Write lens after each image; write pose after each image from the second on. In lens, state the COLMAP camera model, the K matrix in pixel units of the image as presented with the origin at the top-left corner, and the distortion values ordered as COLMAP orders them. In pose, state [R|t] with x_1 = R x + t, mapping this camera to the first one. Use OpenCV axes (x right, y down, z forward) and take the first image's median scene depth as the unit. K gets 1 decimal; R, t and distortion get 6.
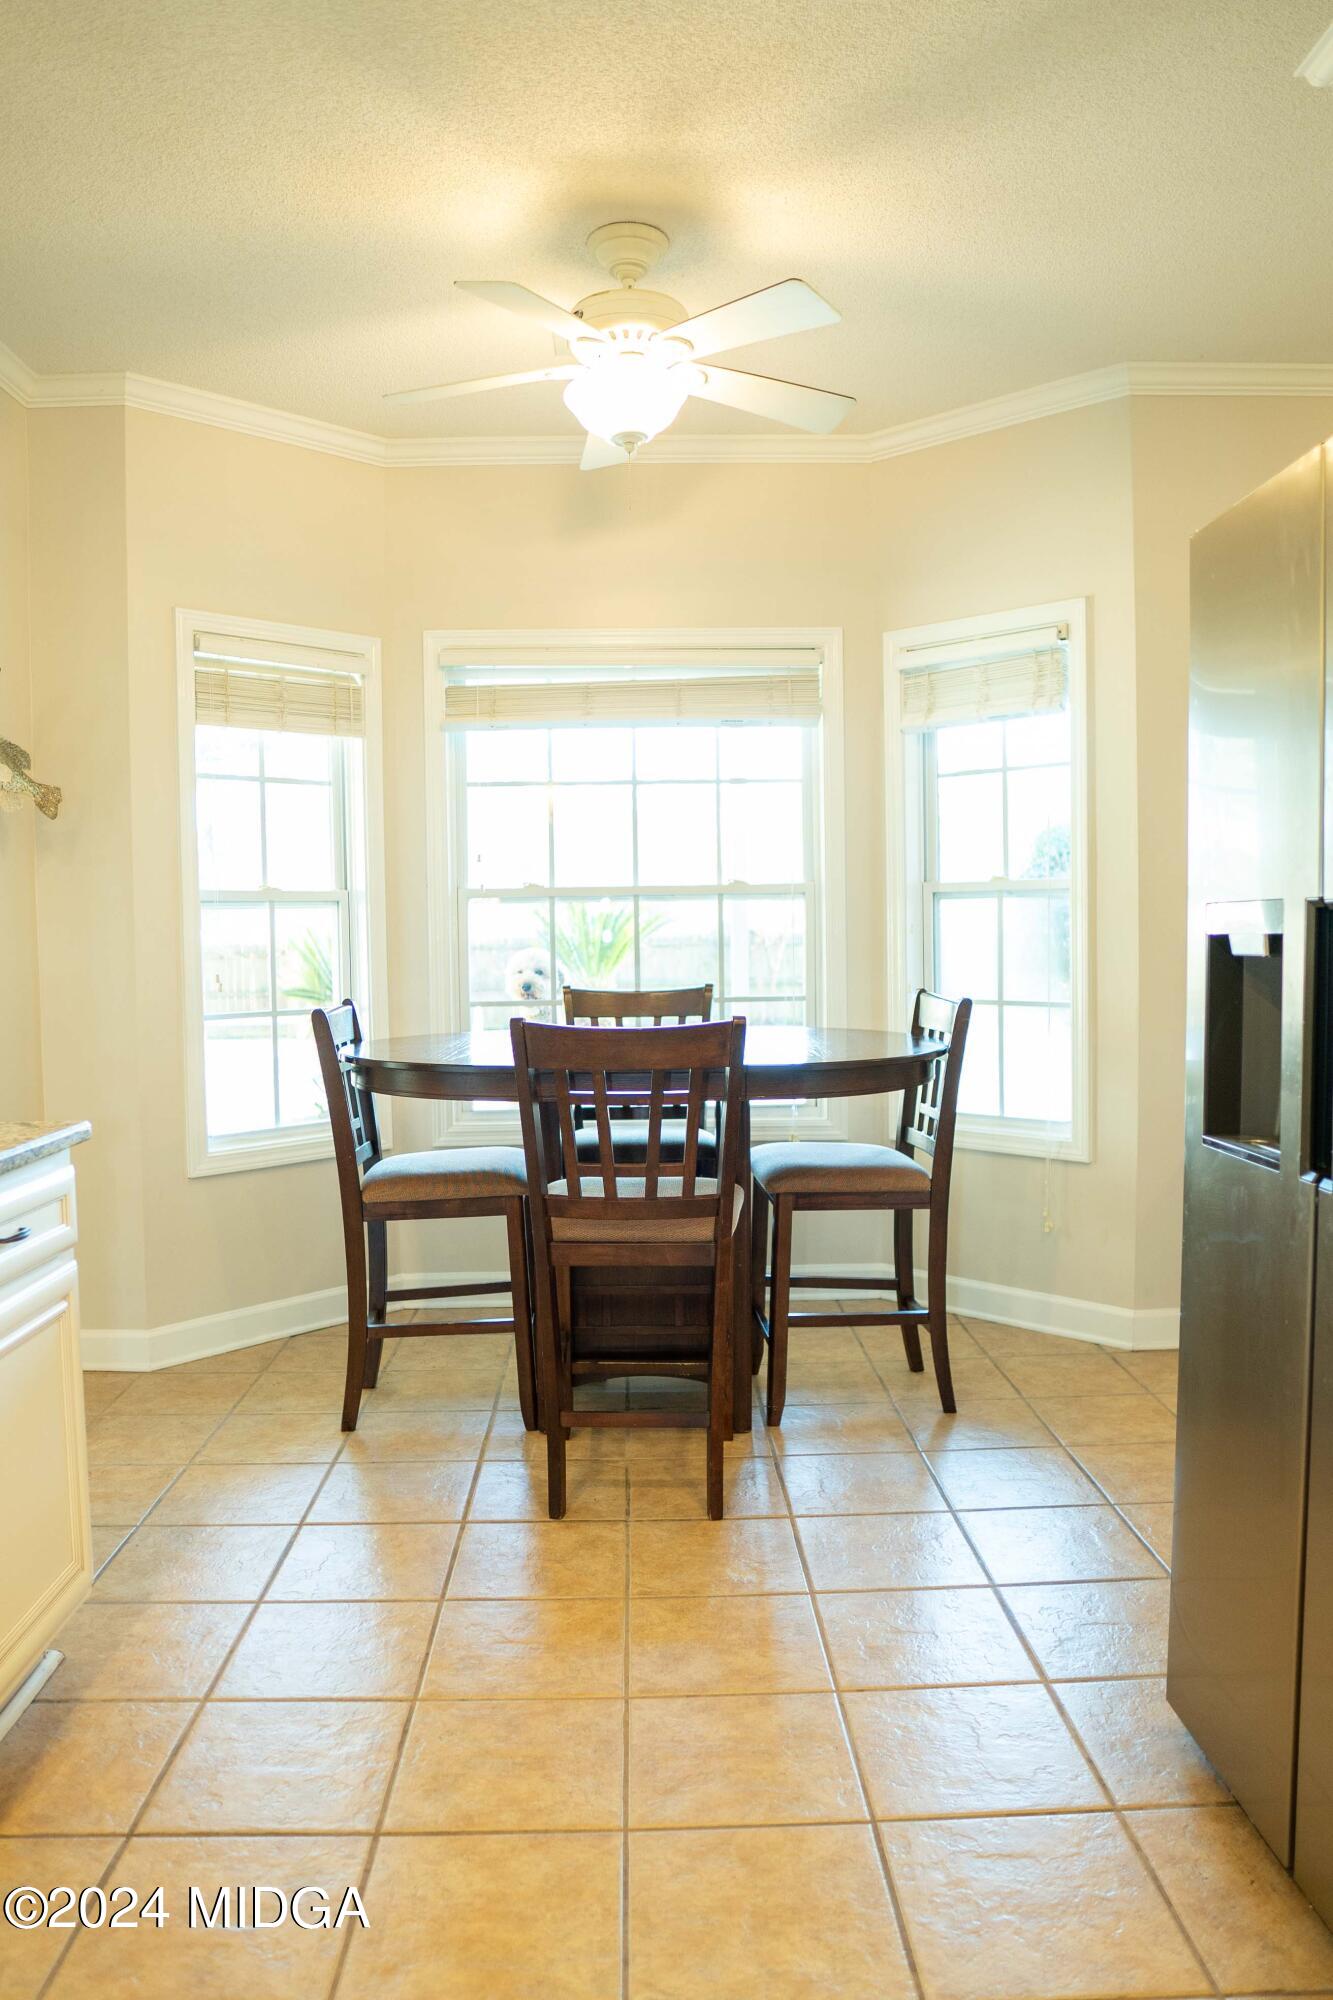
lens RADIAL K [[1417.8, 0, 671.7], [0, 1417.8, 1010.7], [0, 0, 1]] dist [-0.086787, 0.011582]
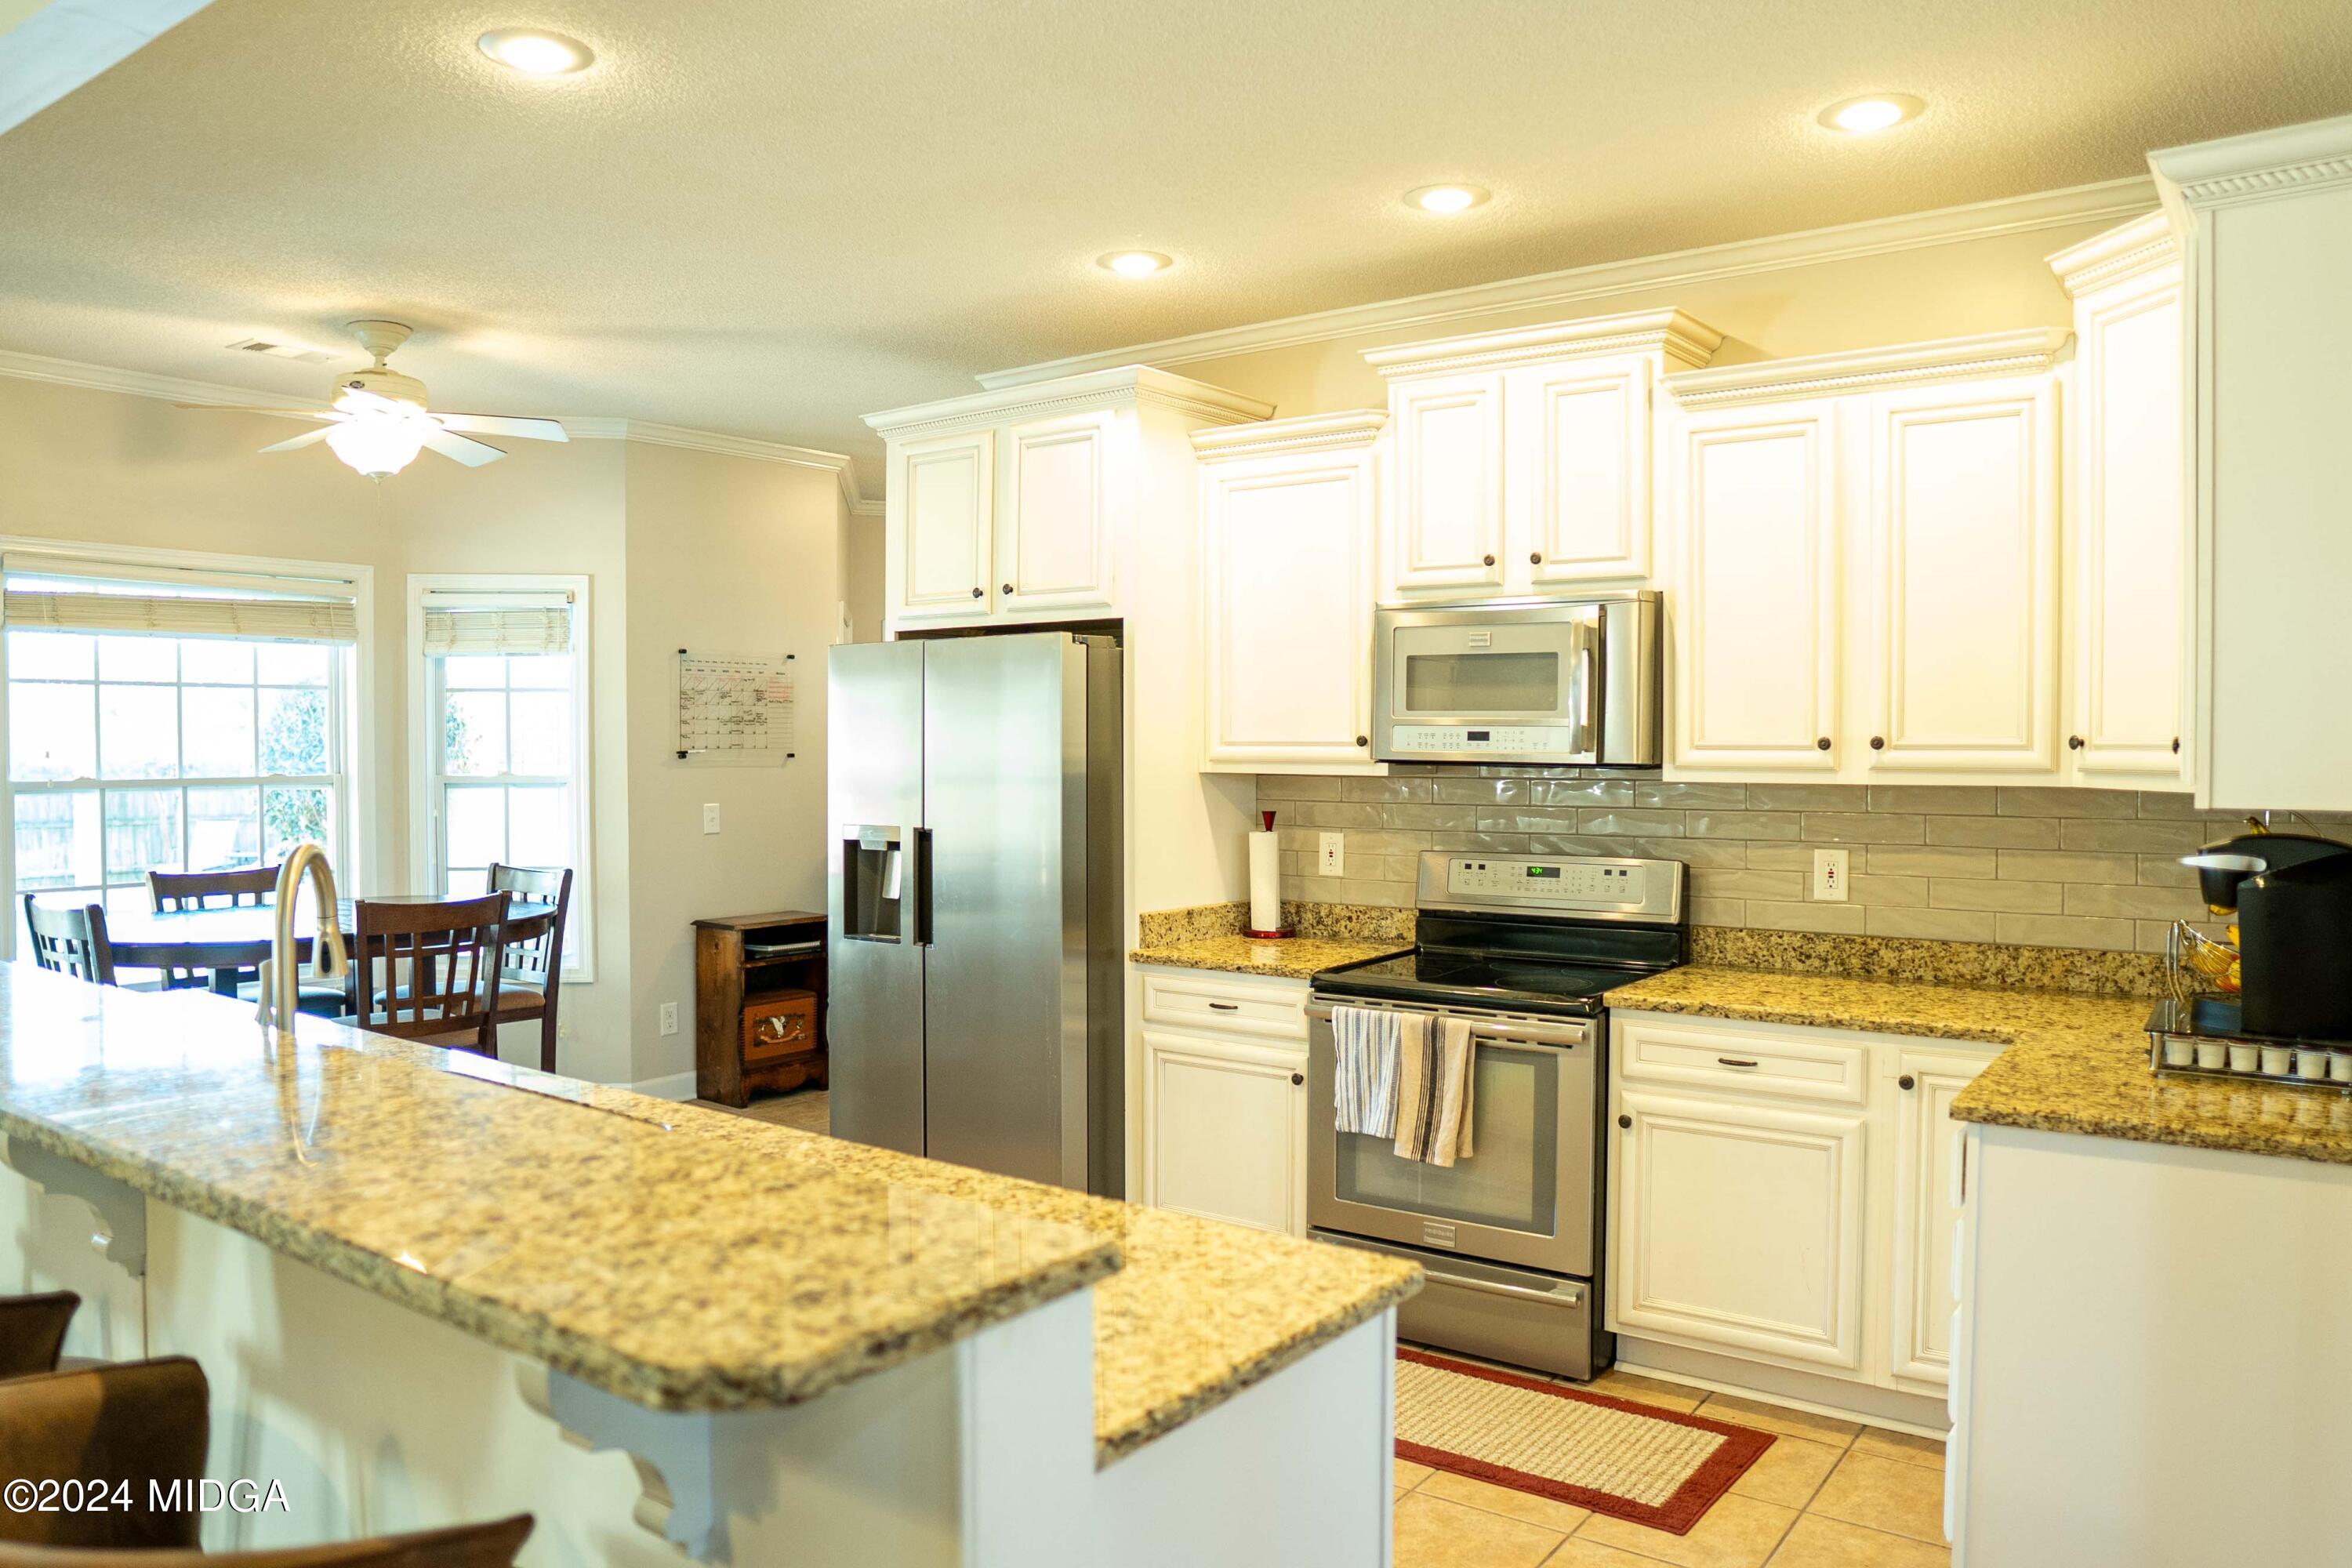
lens RADIAL K [[1667.3, 0, 1171.4], [0, 1667.3, 778.6], [0, 0, 1]] dist [-0.086787, 0.011582]
pose [[0.609317, -0.009375, 0.792871, -0.594918], [0.037991, 0.999127, -0.017381, -0.039075], [-0.792016, 0.040712, 0.609141, -0.411615]]
